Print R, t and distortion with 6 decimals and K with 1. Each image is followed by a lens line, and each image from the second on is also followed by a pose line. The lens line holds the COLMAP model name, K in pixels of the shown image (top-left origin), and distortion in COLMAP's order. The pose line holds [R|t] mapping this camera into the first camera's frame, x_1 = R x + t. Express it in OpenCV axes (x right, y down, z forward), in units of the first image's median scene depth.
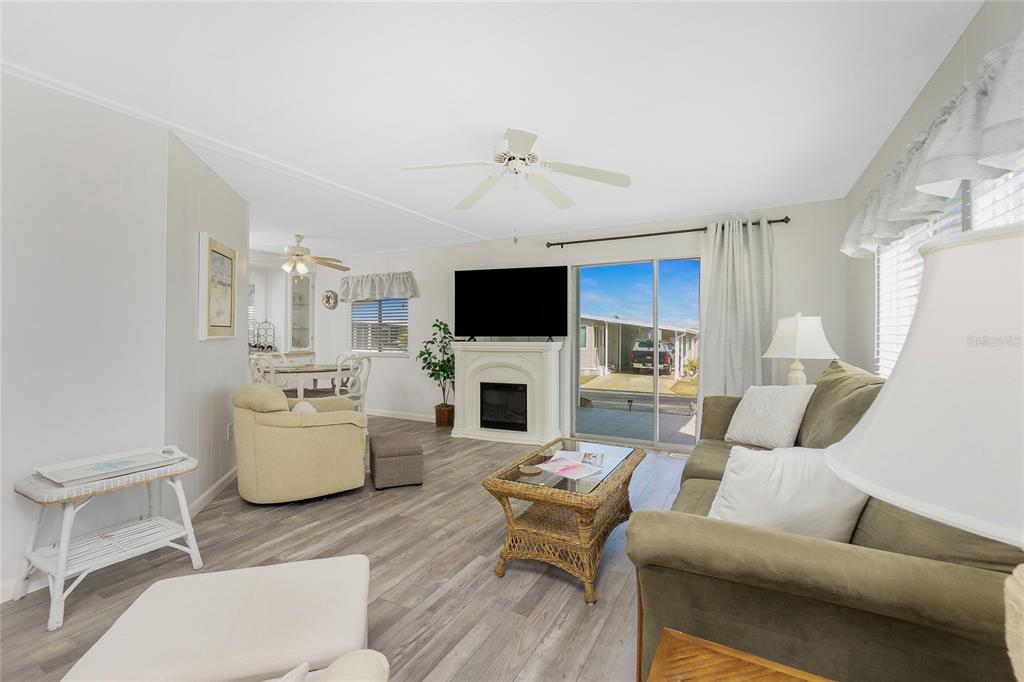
lens RADIAL K [[452.9, 0, 524.1], [0, 452.9, 334.1], [0, 0, 1]] dist [-0.002298, 0.002612]
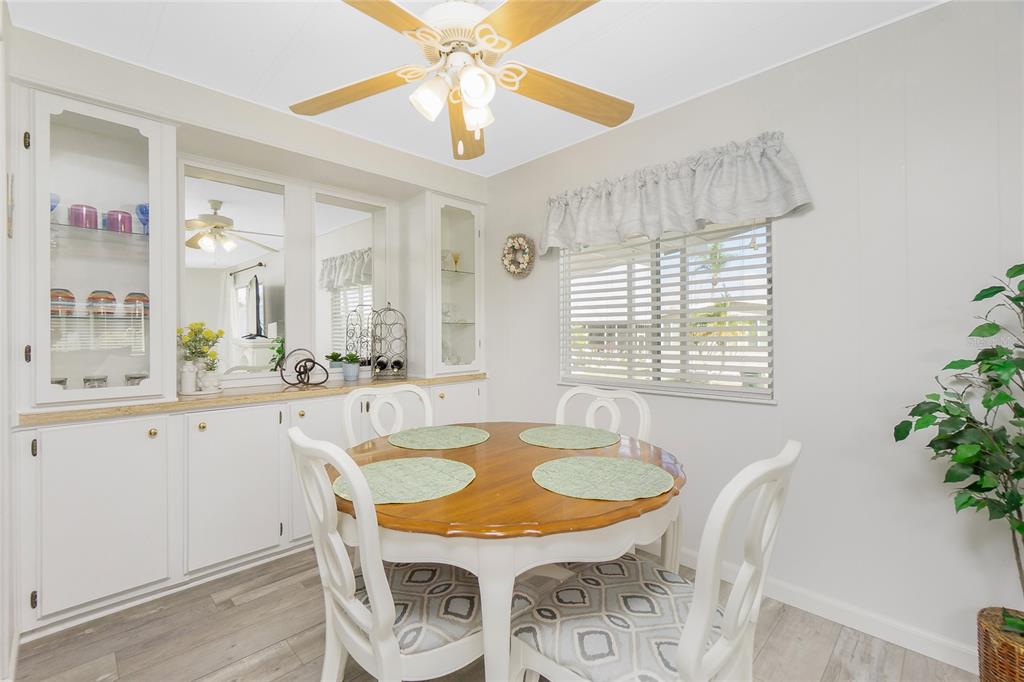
lens RADIAL K [[452.9, 0, 509.4], [0, 452.9, 336.1], [0, 0, 1]] dist [-0.002298, 0.002612]
pose [[0.954198, -0.007913, -0.299070, -0.986642], [0.009649, 0.999944, 0.004328, 0.000104], [0.299019, -0.007015, 0.954221, 1.855303]]
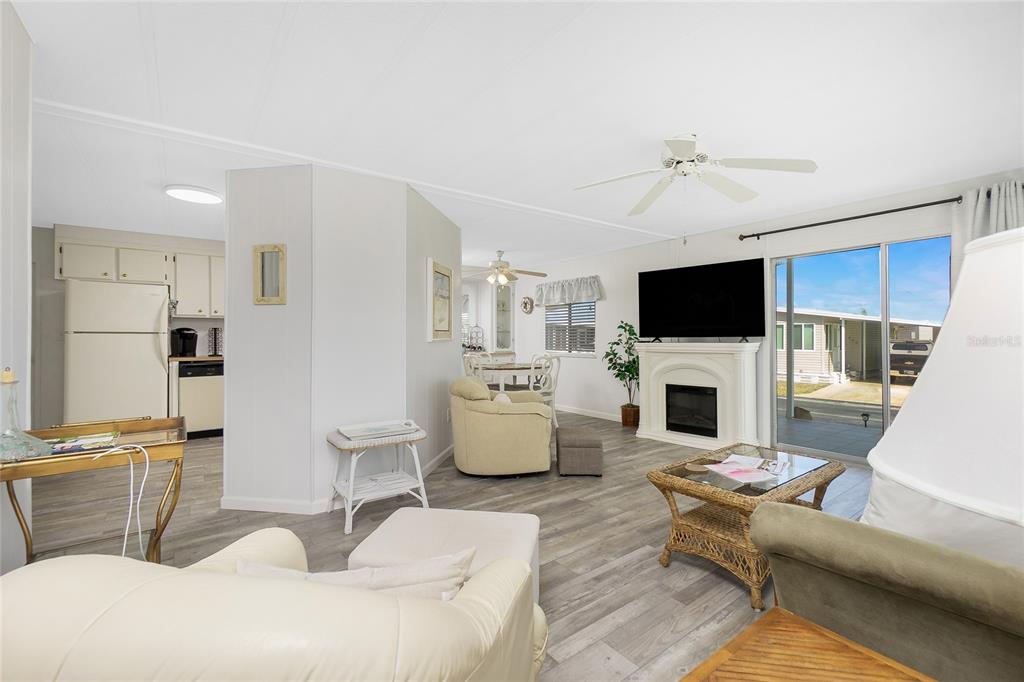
lens RADIAL K [[452.9, 0, 520.3], [0, 452.9, 335.9], [0, 0, 1]] dist [-0.002298, 0.002612]
pose [[0.909732, -0.008319, -0.415112, 0.058738], [0.008774, 0.999961, -0.000811, 0.000024], [0.415103, -0.002904, 0.909770, -0.065144]]
